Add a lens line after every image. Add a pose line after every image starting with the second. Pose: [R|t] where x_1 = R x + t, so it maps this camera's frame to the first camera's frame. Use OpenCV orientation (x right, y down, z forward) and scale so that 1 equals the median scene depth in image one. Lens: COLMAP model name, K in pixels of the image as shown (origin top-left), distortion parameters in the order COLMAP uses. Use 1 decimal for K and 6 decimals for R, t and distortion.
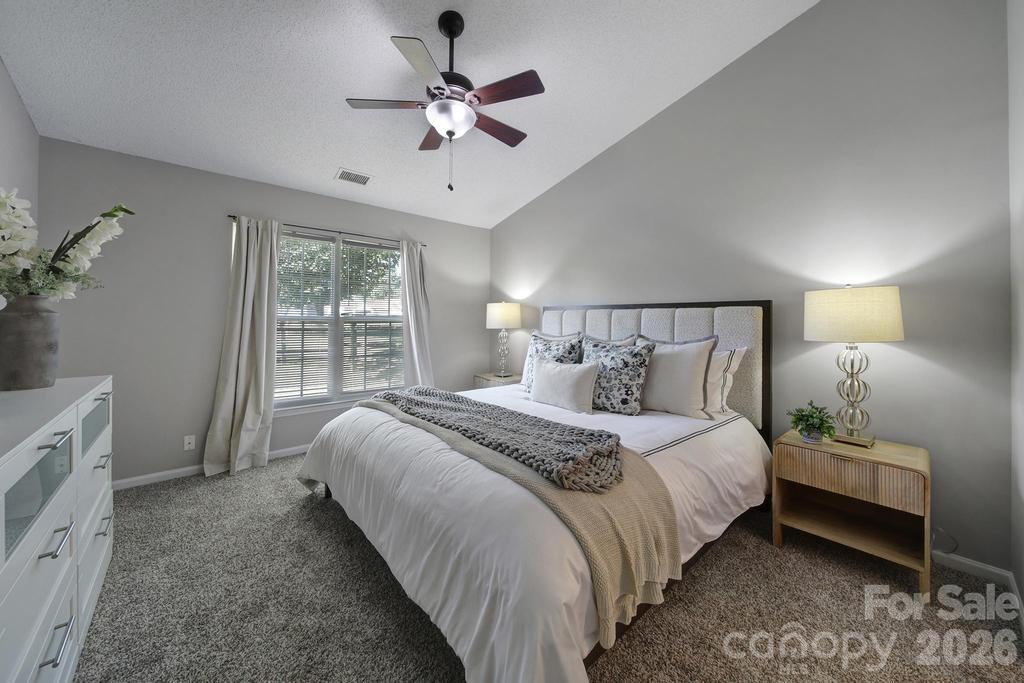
lens RADIAL K [[358.2, 0, 510.4], [0, 358.2, 335.6], [0, 0, 1]] dist [-0.003160, -0.000271]
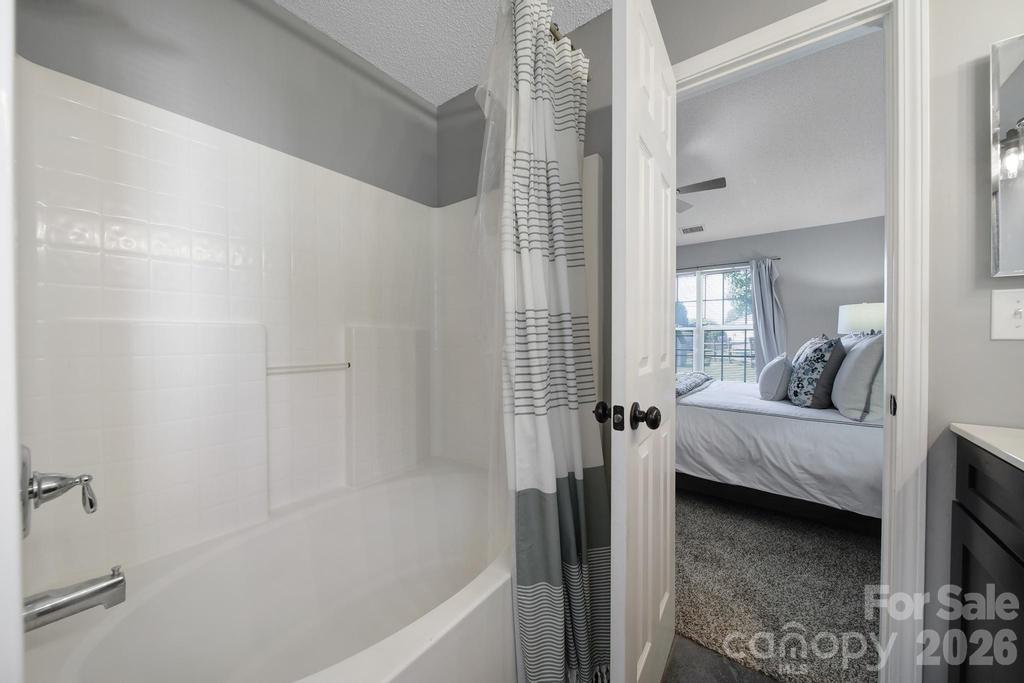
lens RADIAL K [[358.2, 0, 510.4], [0, 358.2, 335.6], [0, 0, 1]] dist [-0.003160, -0.000271]
pose [[0.242626, -0.016991, -0.969971, 1.123185], [-0.032077, 0.999159, -0.025526, 0.066806], [0.969589, 0.037307, 0.241877, -0.072680]]
